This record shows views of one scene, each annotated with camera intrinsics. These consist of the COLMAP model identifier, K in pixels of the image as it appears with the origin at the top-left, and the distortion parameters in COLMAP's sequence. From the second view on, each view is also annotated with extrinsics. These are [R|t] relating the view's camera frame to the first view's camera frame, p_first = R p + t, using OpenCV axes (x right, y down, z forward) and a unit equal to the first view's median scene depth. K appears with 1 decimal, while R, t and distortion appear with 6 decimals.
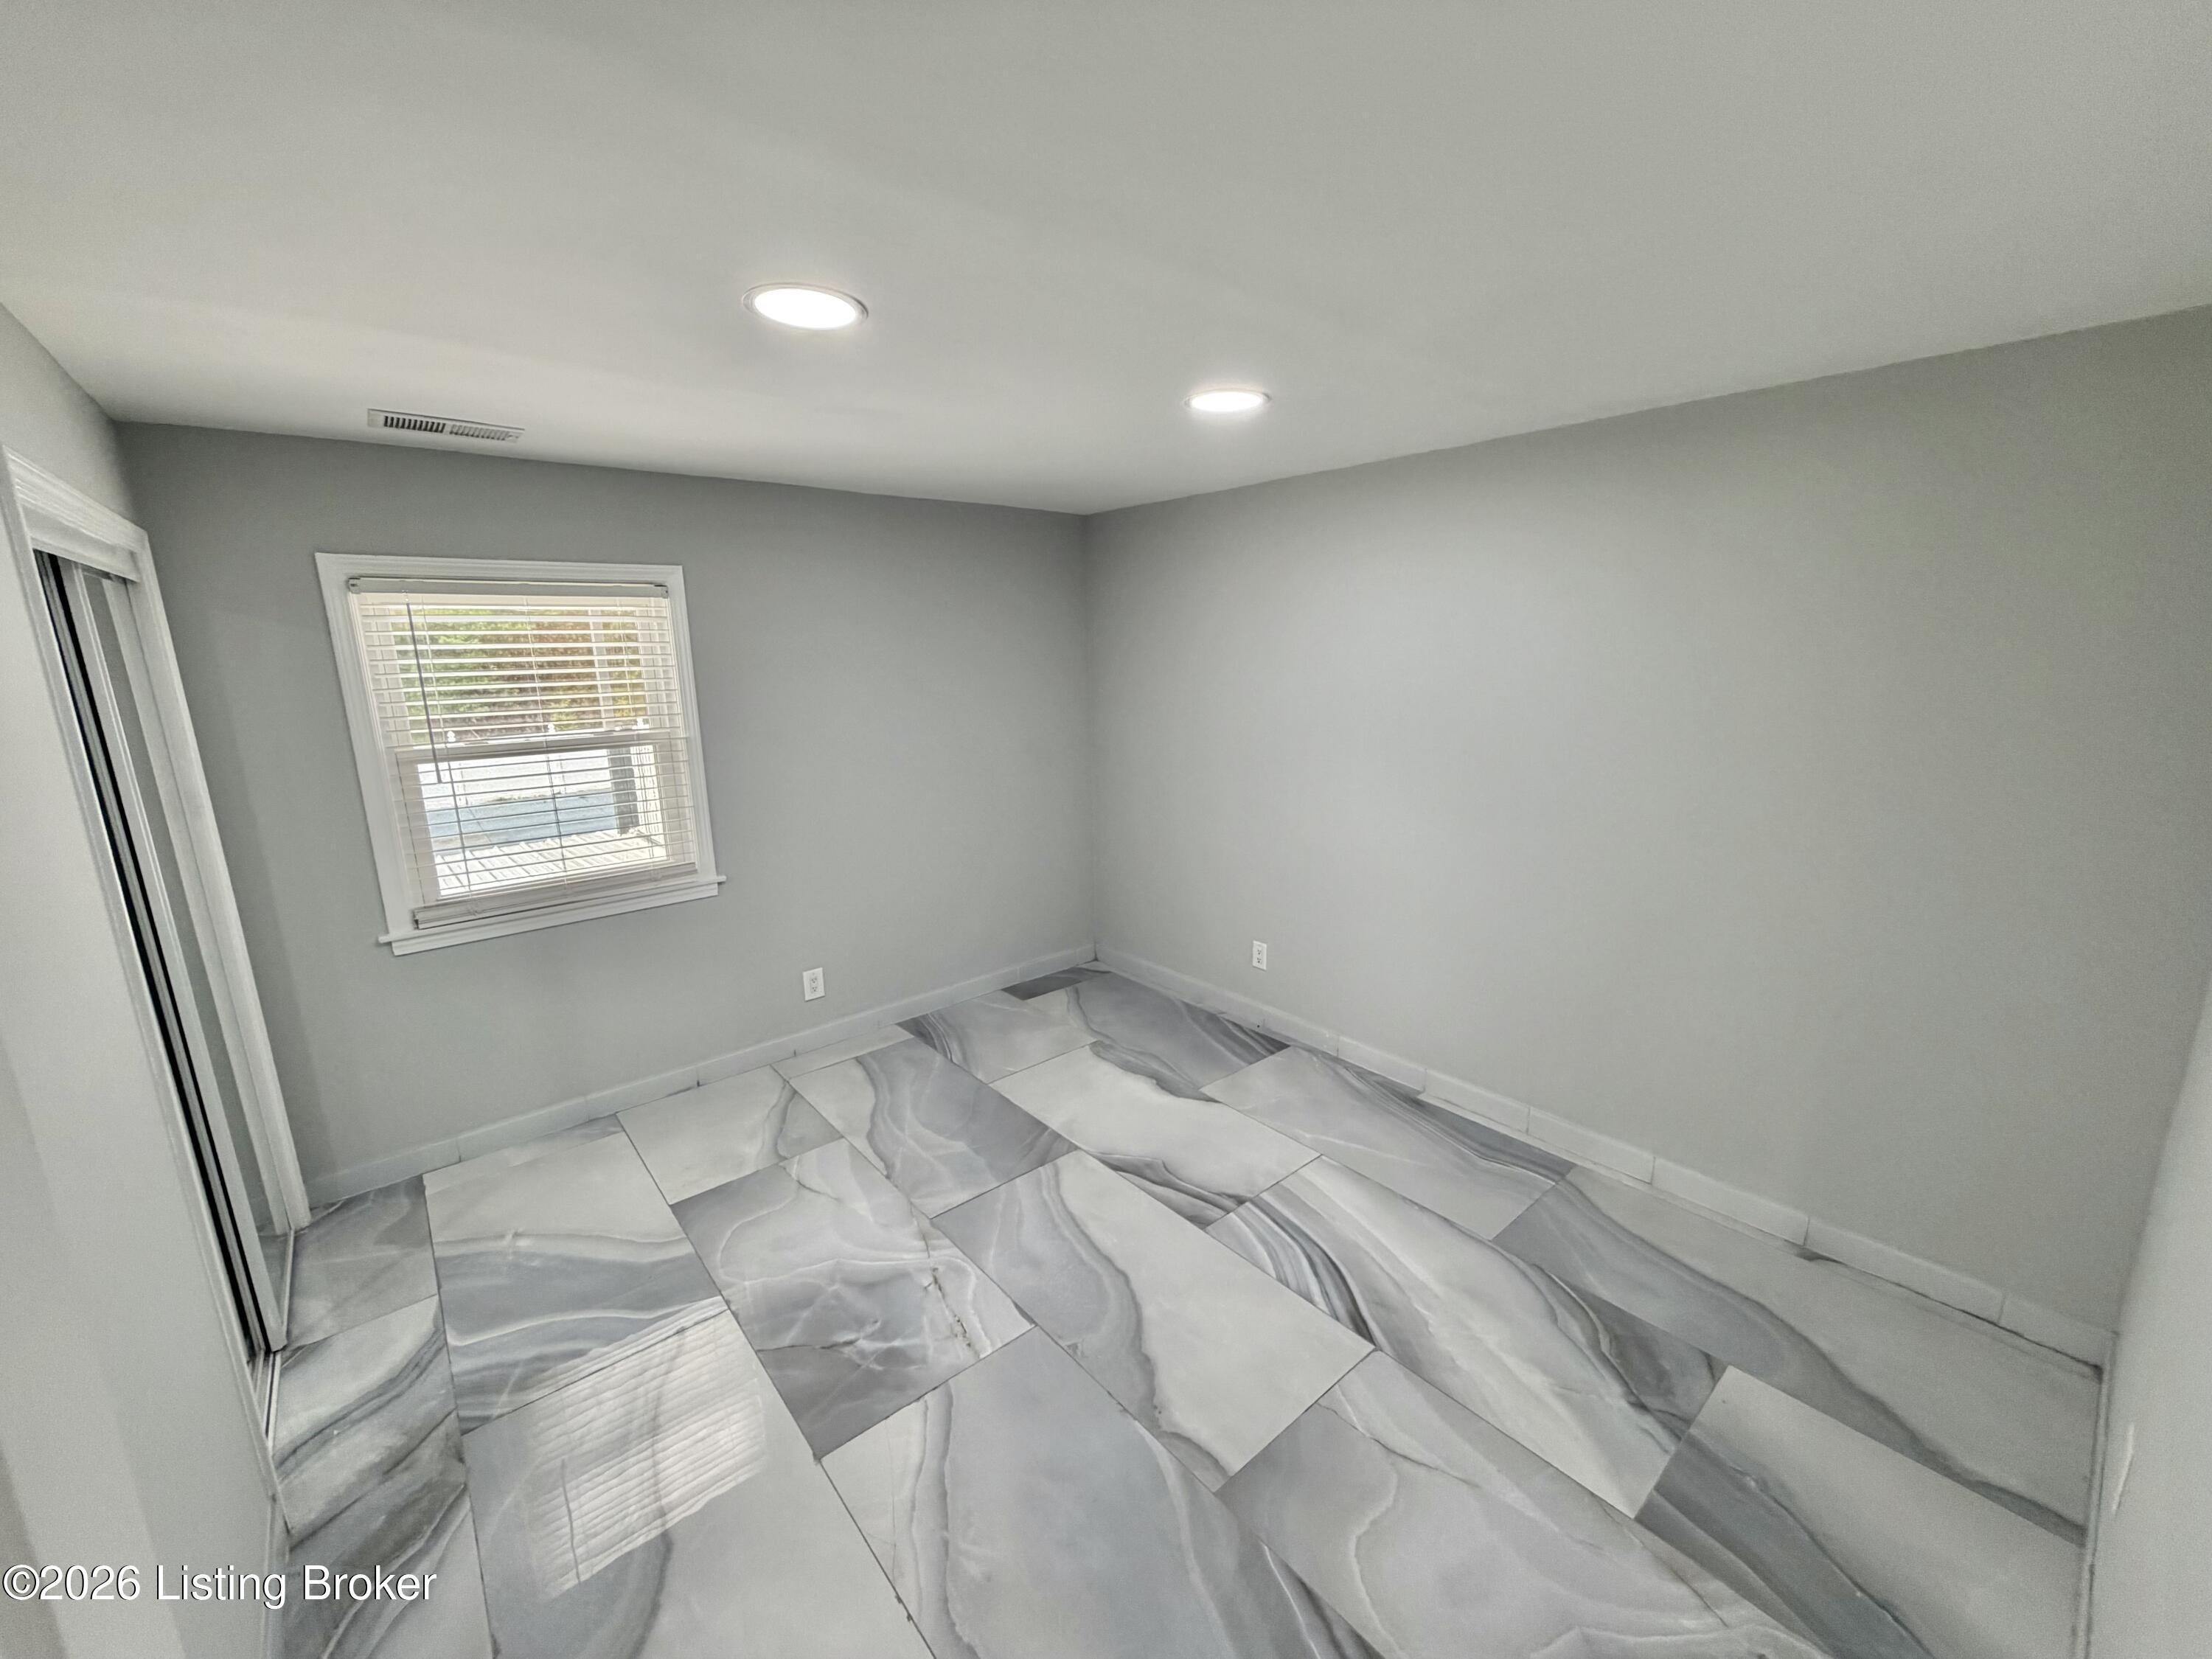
lens RADIAL K [[883.6, 0, 1101.2], [0, 883.6, 823.1], [0, 0, 1]] dist [0.001021, -0.000180]
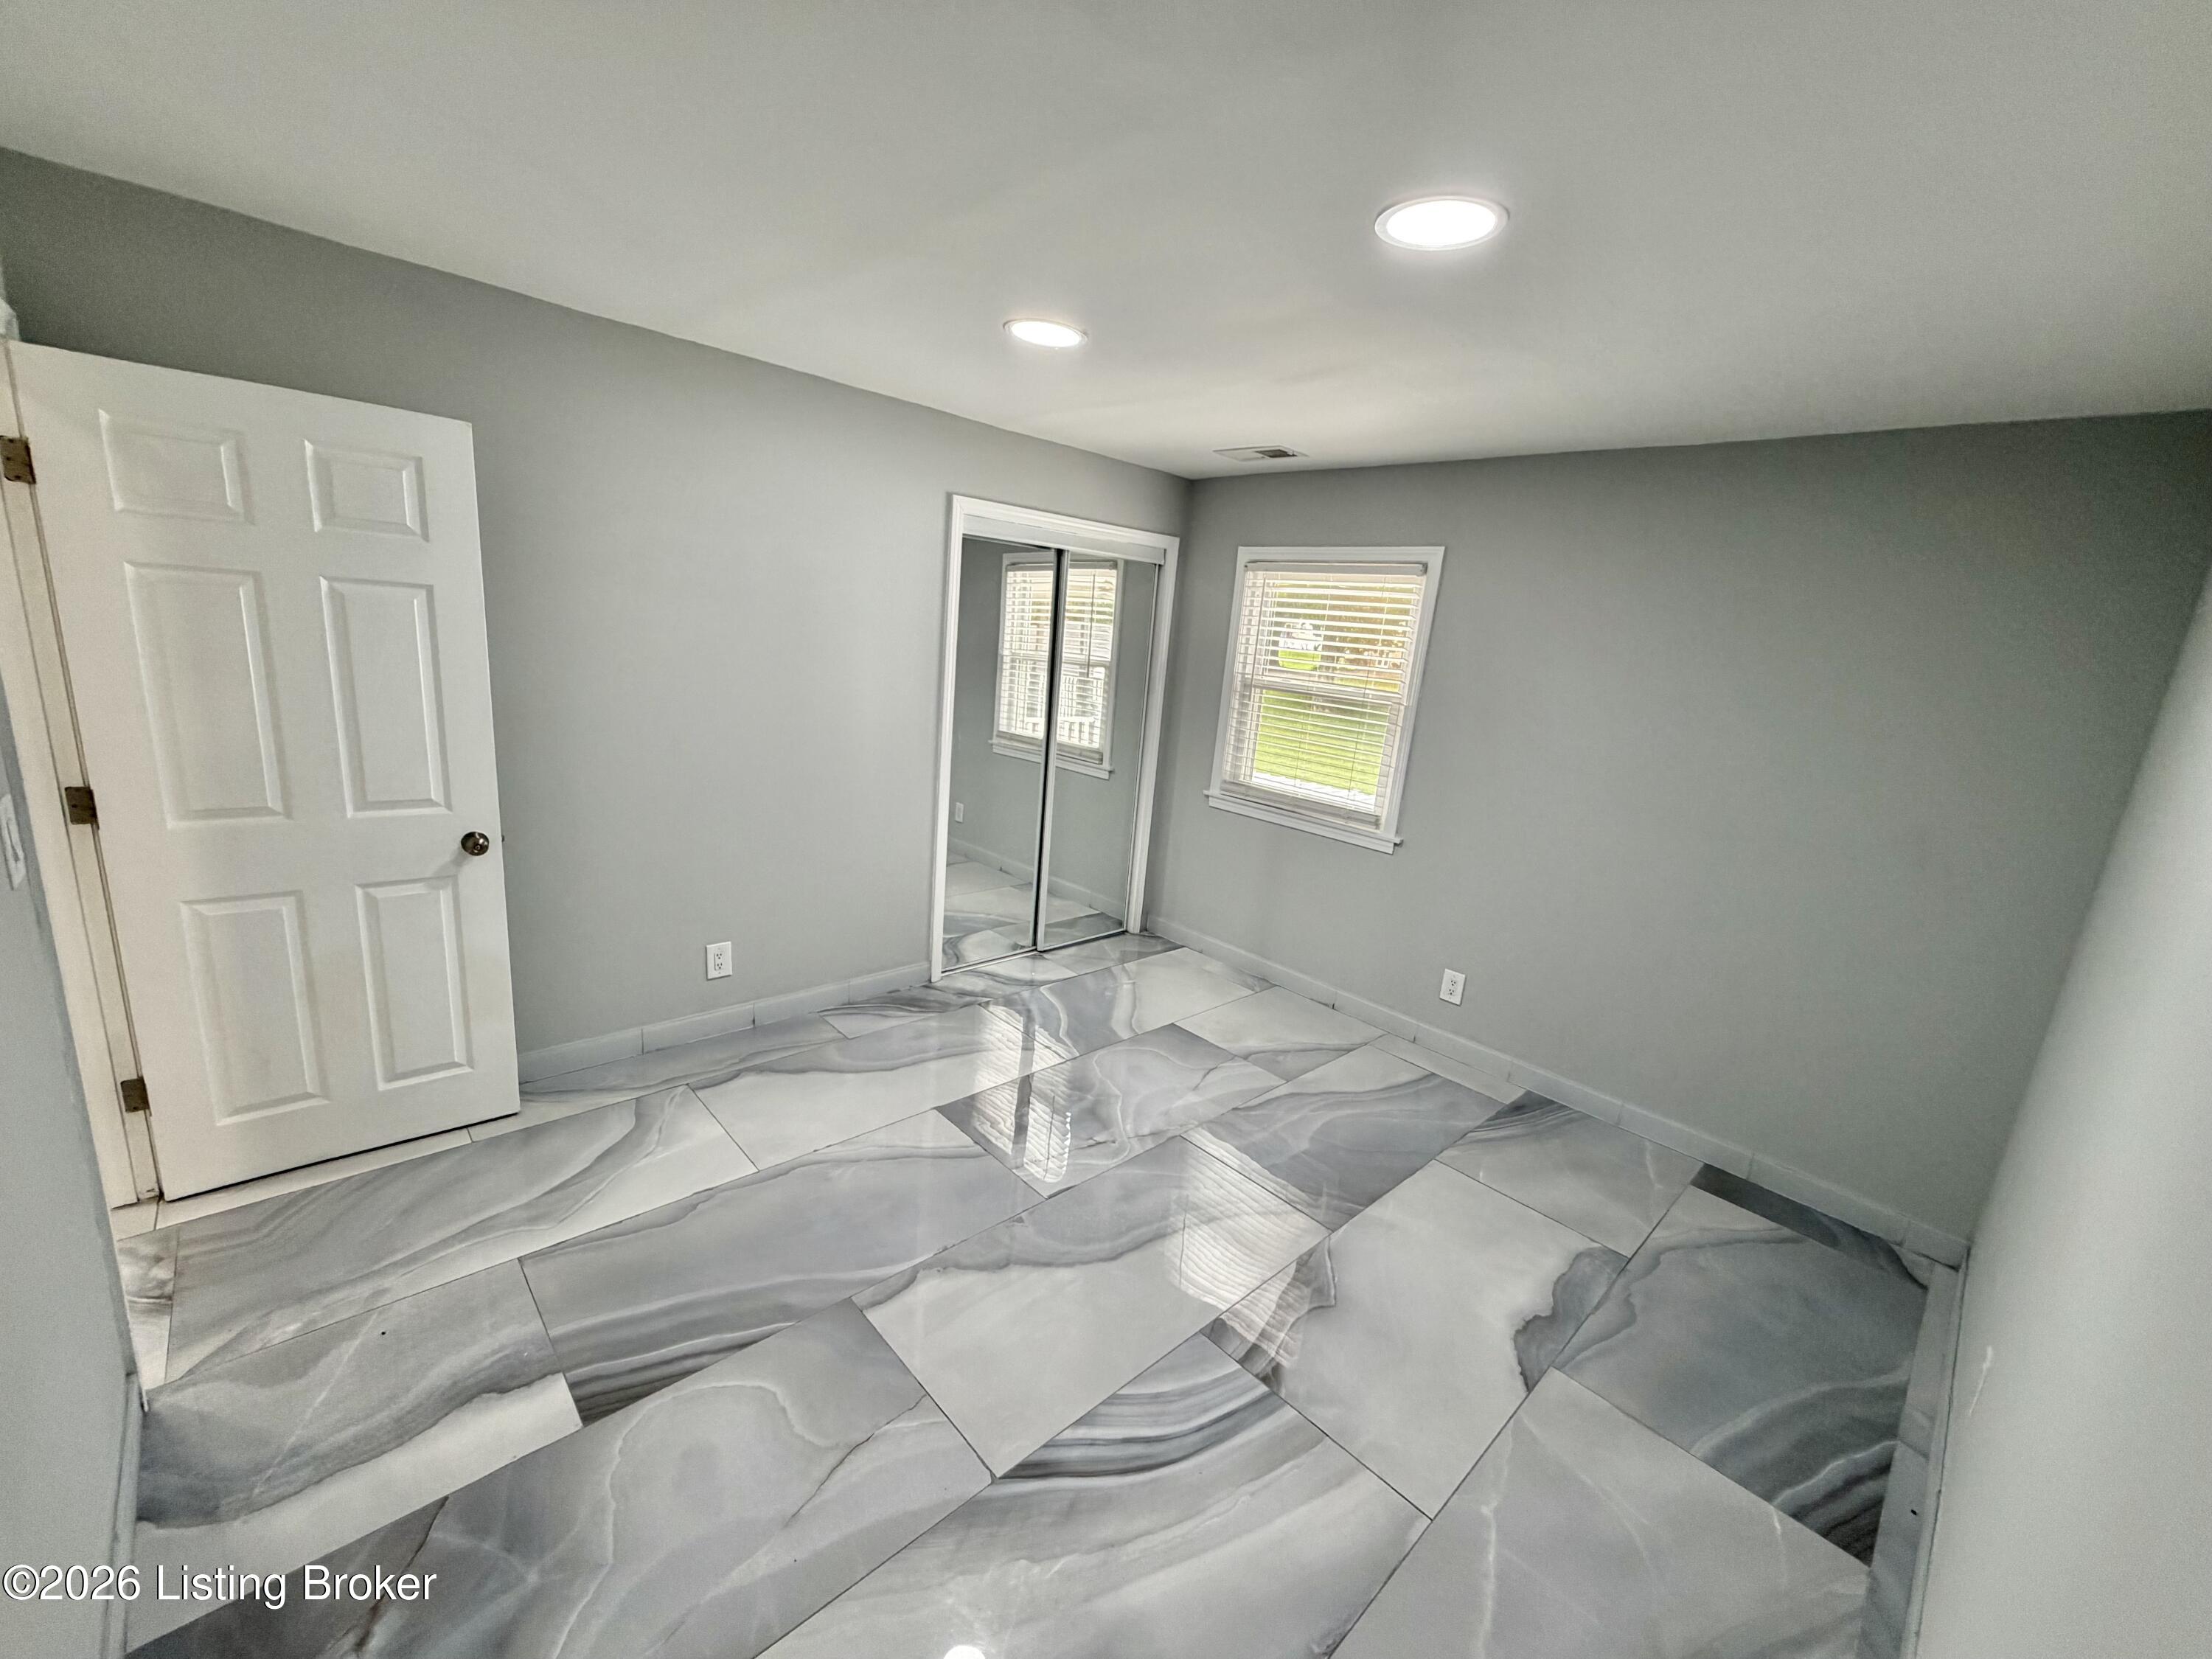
lens RADIAL K [[882.1, 0, 1105.7], [0, 882.1, 837.5], [0, 0, 1]] dist [0.000648, -0.000010]
pose [[0.053404, 0.256310, -0.965118, 0.712882], [-0.288652, 0.929200, 0.230799, -0.104838], [0.955944, 0.266258, 0.123608, 0.656432]]
